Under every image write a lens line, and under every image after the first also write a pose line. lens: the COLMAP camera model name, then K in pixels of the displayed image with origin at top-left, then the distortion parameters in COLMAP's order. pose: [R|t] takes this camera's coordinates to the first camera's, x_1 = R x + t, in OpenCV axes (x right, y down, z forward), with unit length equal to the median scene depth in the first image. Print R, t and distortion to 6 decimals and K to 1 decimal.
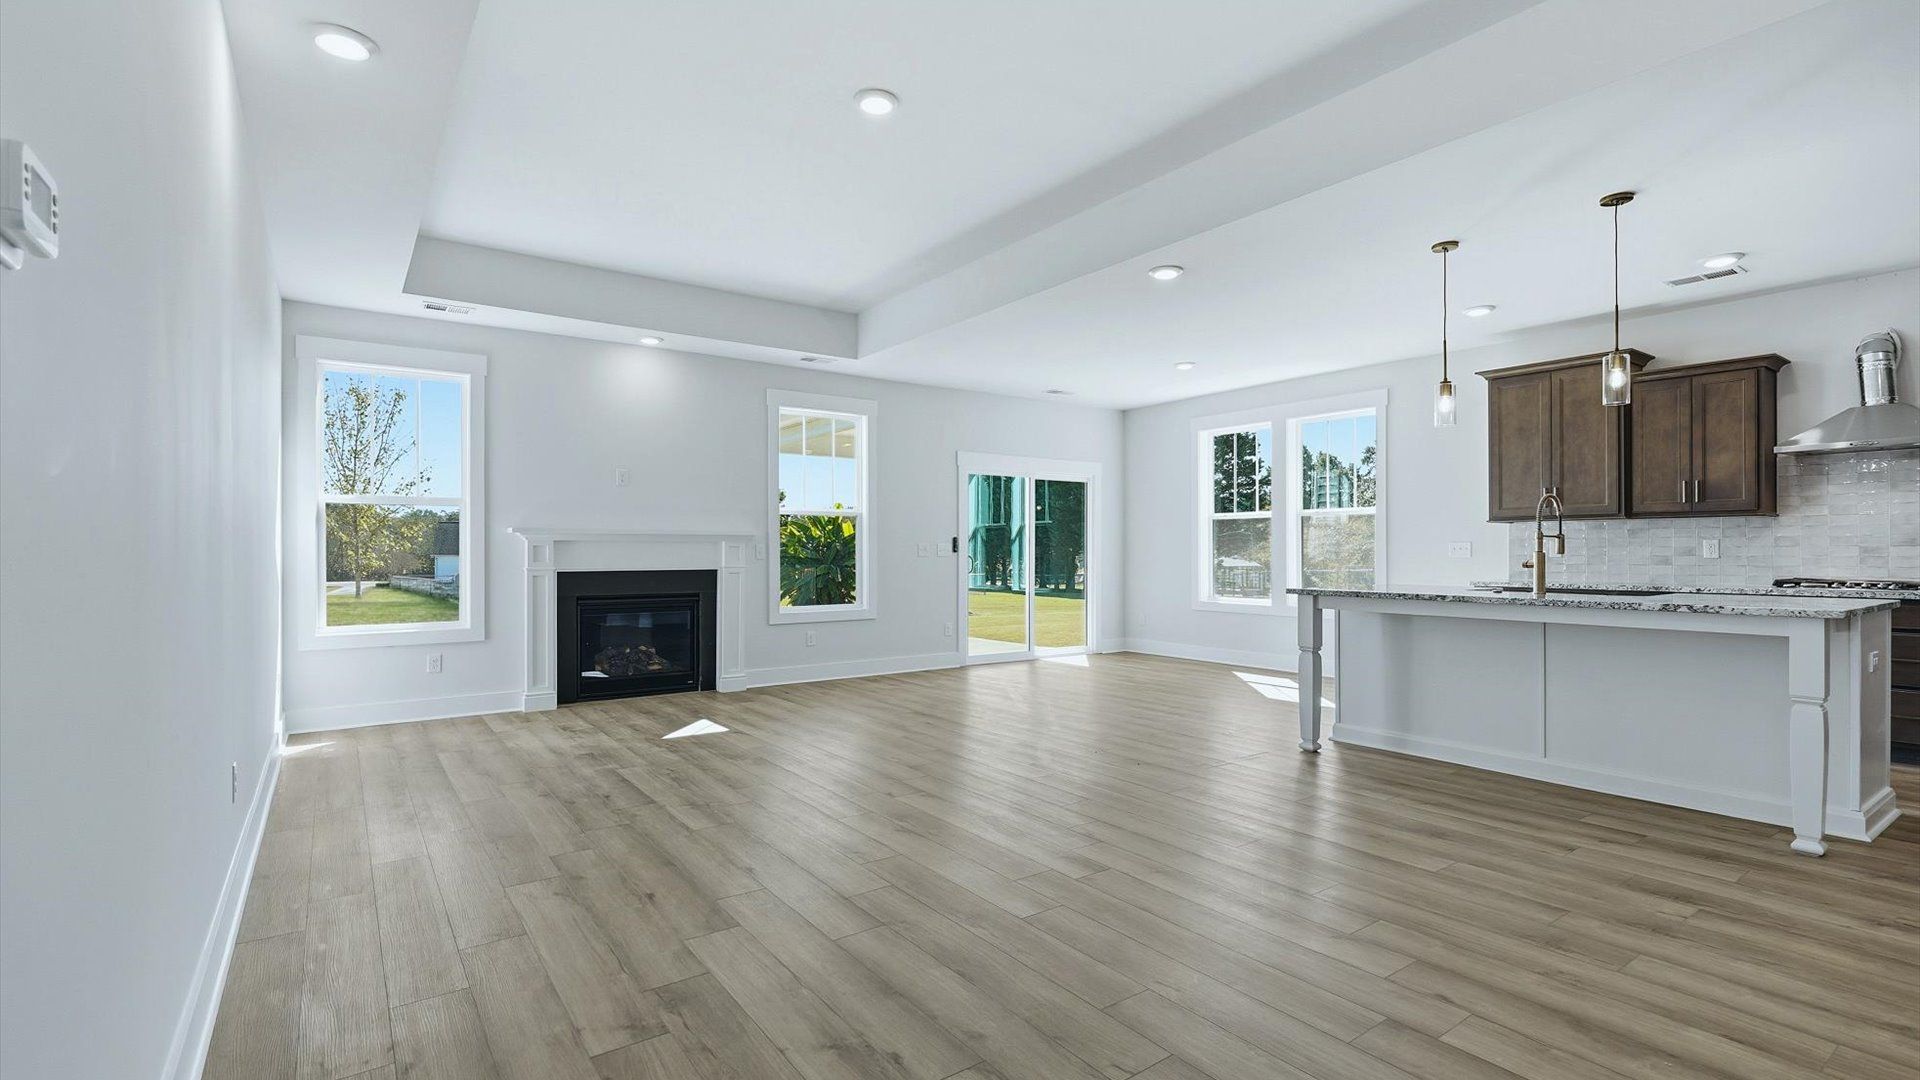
lens RADIAL K [[896.7, 0, 963.4], [0, 896.7, 547.7], [0, 0, 1]] dist [0.017098, 0.000050]
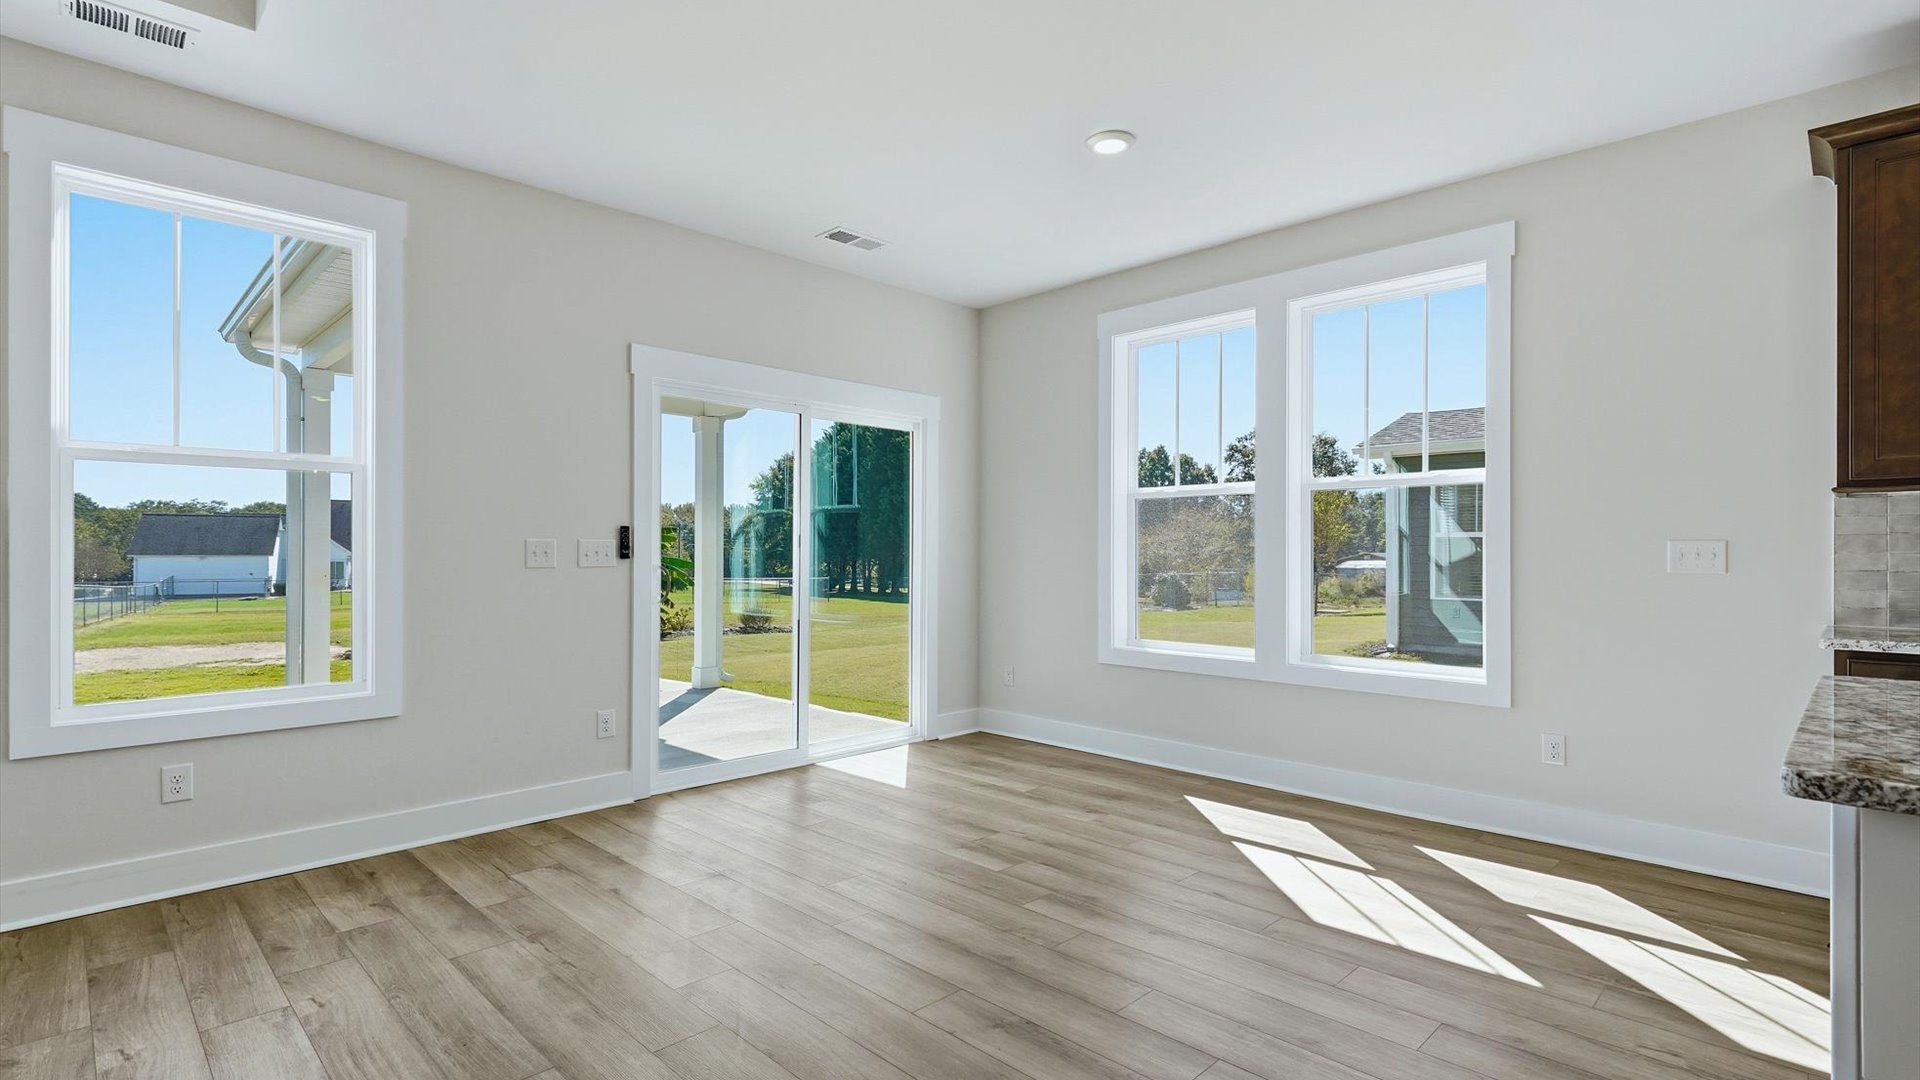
lens RADIAL K [[896.7, 0, 970.1], [0, 896.7, 555.2], [0, 0, 1]] dist [0.017098, 0.000050]
pose [[0.986275, 0.002921, 0.165087, 0.131581], [-0.004160, 0.999966, 0.007161, -0.000652], [-0.165061, -0.007750, 0.986253, 0.722206]]
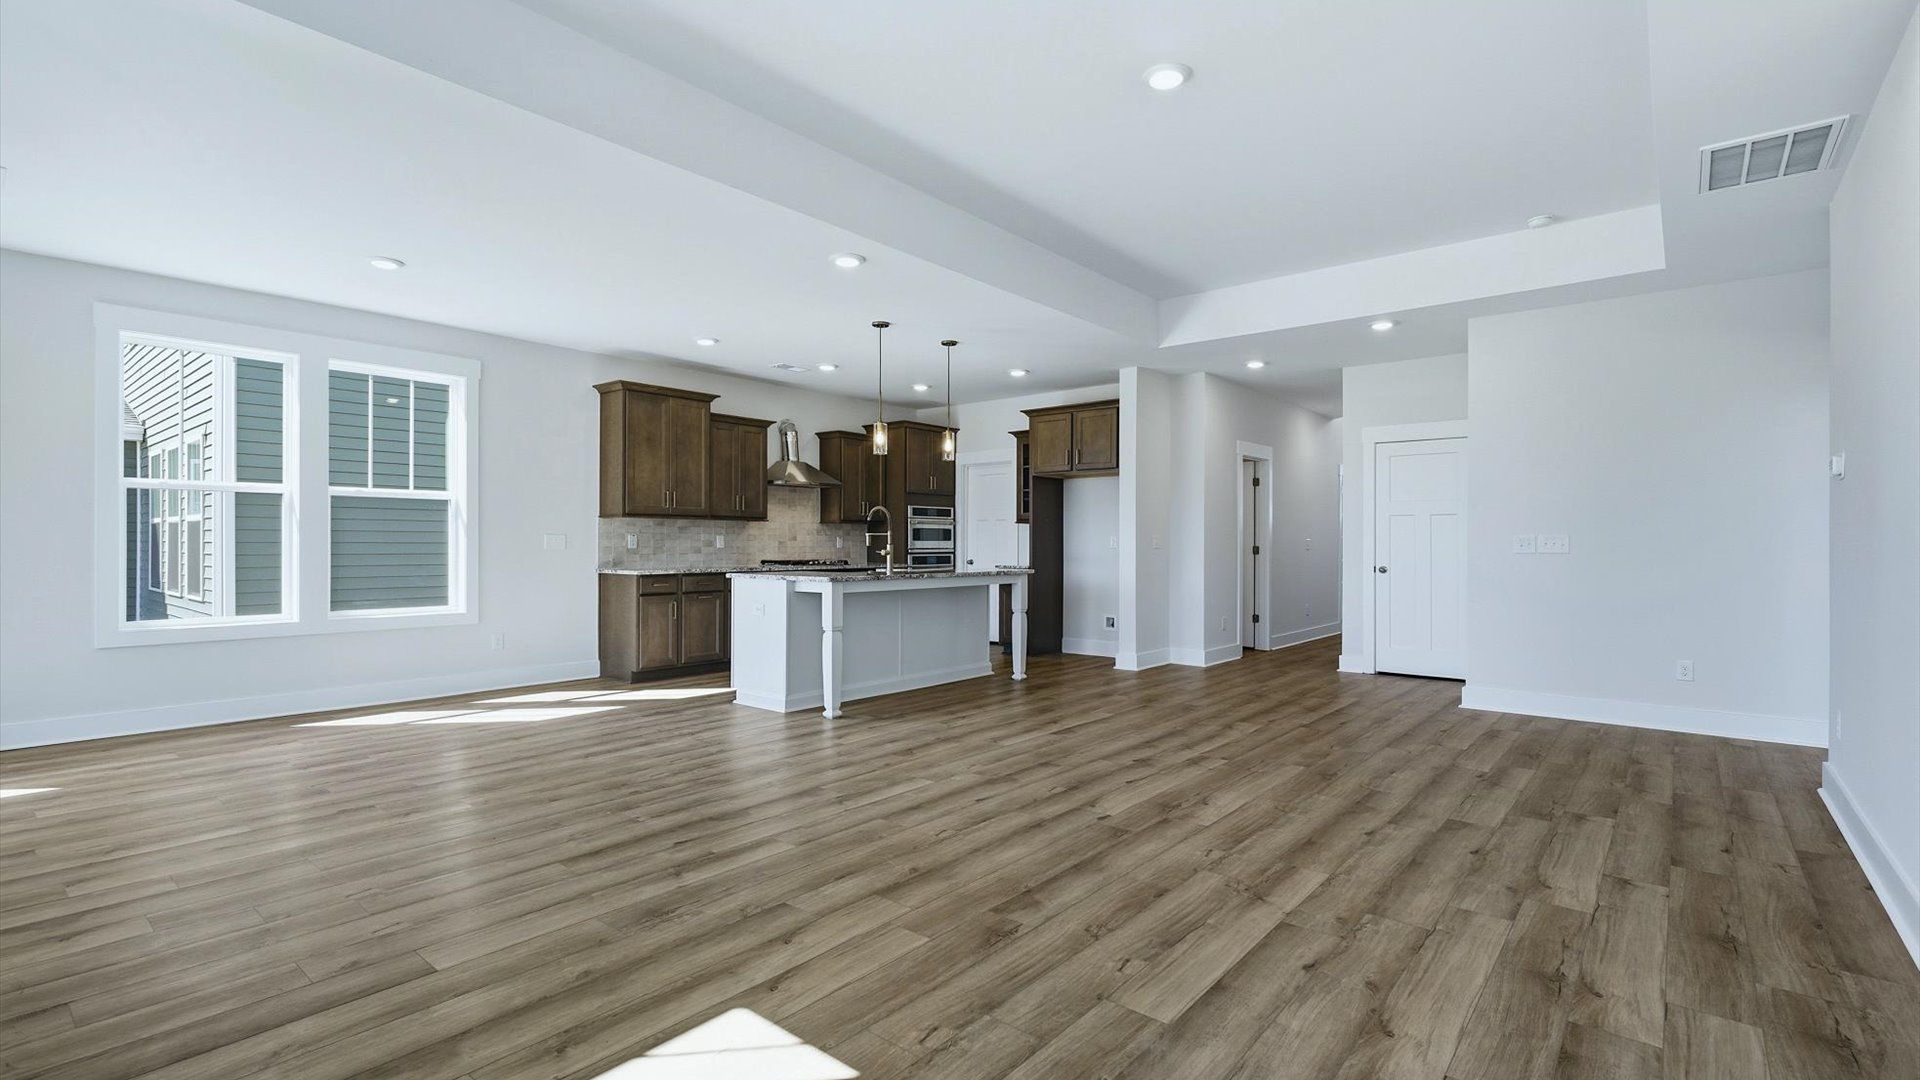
lens RADIAL K [[866.4, 0, 964.5], [0, 866.4, 541.9], [0, 0, 1]] dist [0.001849, -0.000195]
pose [[-0.264065, 0.001207, 0.964504, -0.625752], [-0.005839, 0.999979, -0.002850, 0.003373], [-0.964487, -0.006384, -0.264053, 0.973442]]
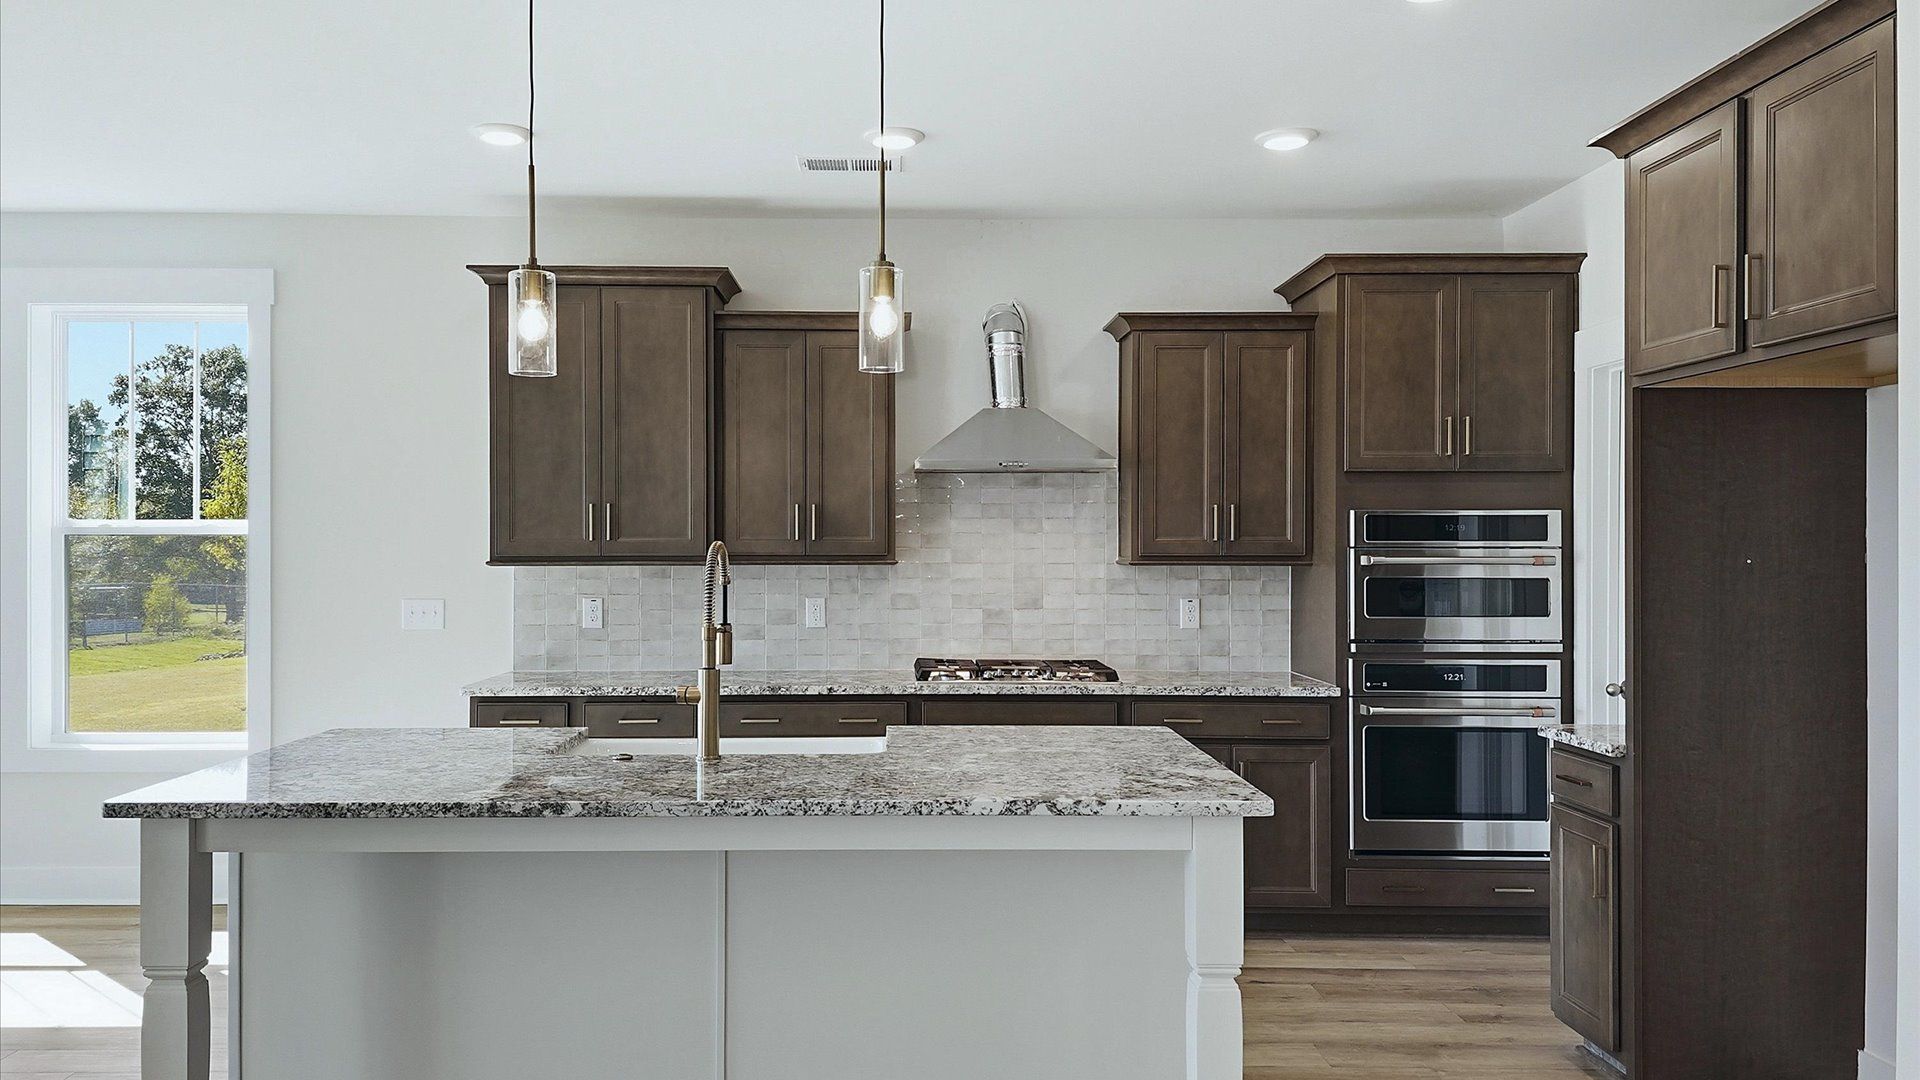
lens RADIAL K [[1382.7, 0, 955.8], [0, 1382.7, 554.6], [0, 0, 1]] dist [0.011098, -0.005899]
pose [[0.561868, -0.005517, 0.827208, 0.093787], [-0.003785, 0.999950, 0.009240, -0.046966], [-0.827218, -0.008322, 0.561819, 0.382871]]
